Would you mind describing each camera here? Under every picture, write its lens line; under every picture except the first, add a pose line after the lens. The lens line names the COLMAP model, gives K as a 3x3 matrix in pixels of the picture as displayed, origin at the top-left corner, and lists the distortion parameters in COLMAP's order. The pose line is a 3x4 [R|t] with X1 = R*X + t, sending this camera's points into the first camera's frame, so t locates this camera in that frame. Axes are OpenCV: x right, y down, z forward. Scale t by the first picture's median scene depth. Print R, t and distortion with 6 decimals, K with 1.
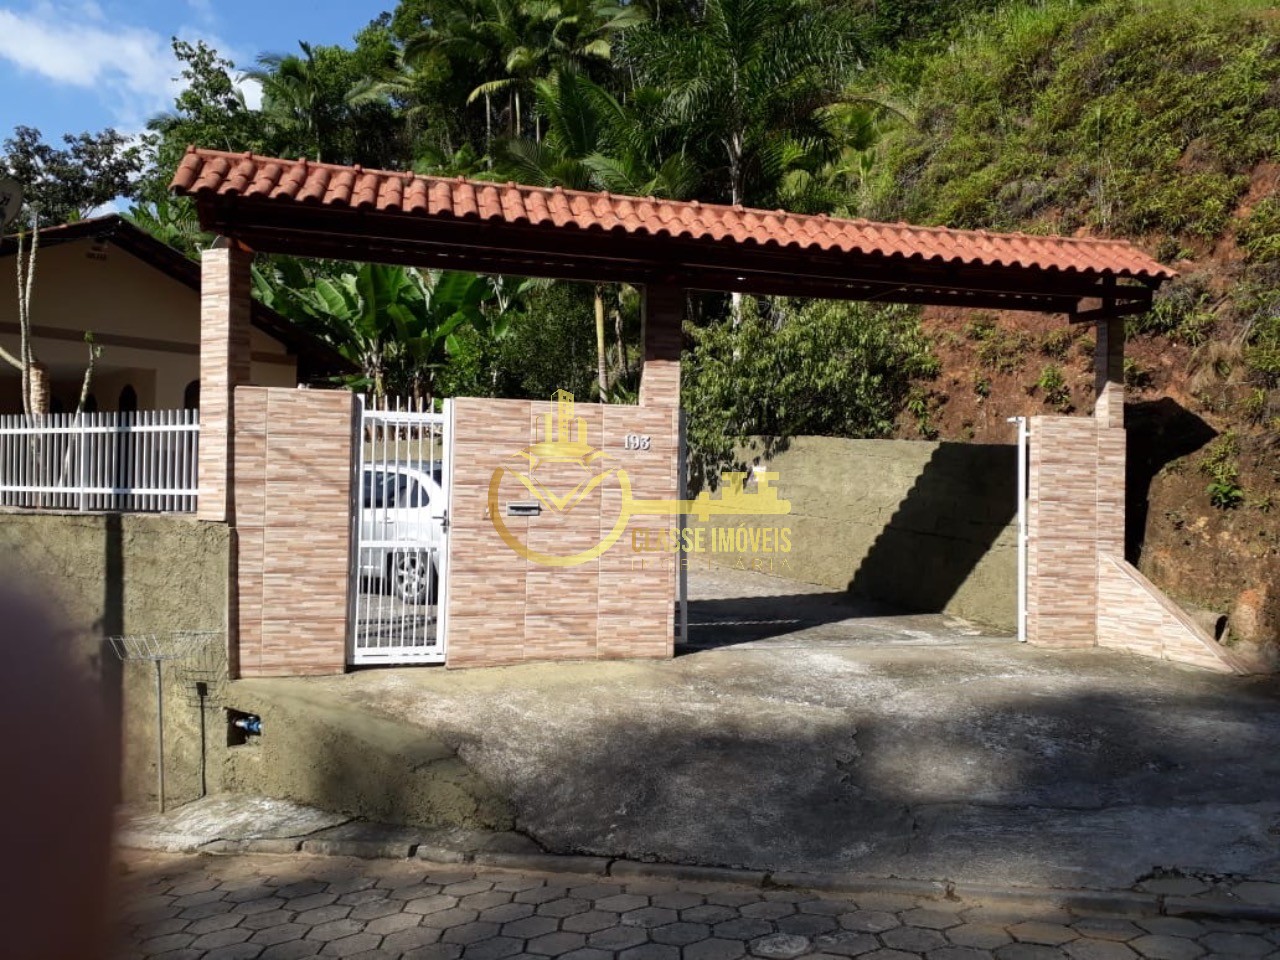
lens RADIAL K [[1013.7, 0, 650.7], [0, 1013.7, 477.3], [0, 0, 1]] dist [0.081739, -0.129512]
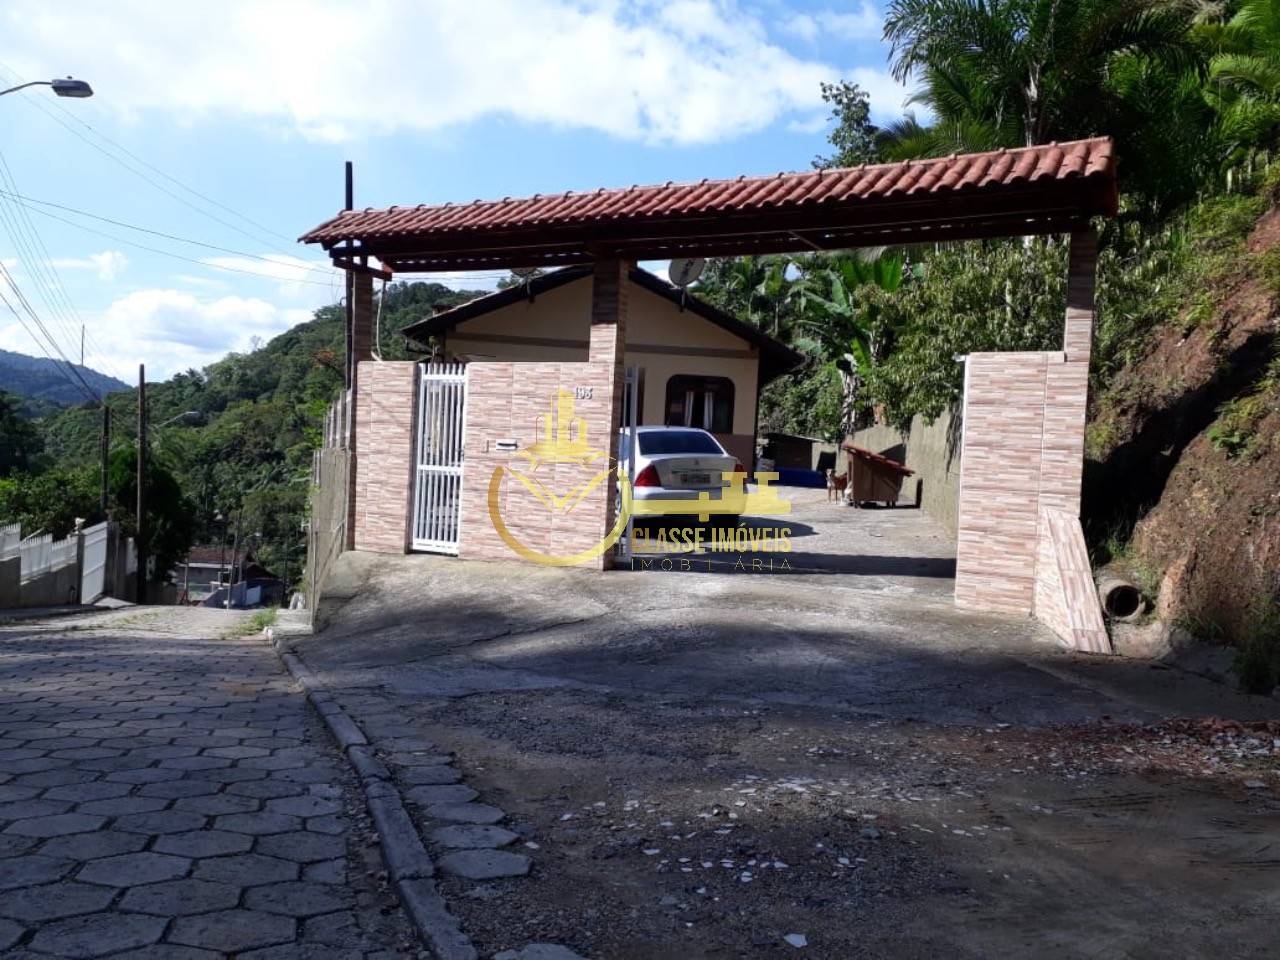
lens RADIAL K [[1013.7, 0, 643.3], [0, 1013.7, 475.7], [0, 0, 1]] dist [0.081739, -0.129512]
pose [[0.722169, 0.023015, -0.691334, 0.879693], [-0.027663, 0.999608, 0.004381, 0.057948], [0.691164, 0.015961, 0.722522, 0.164968]]
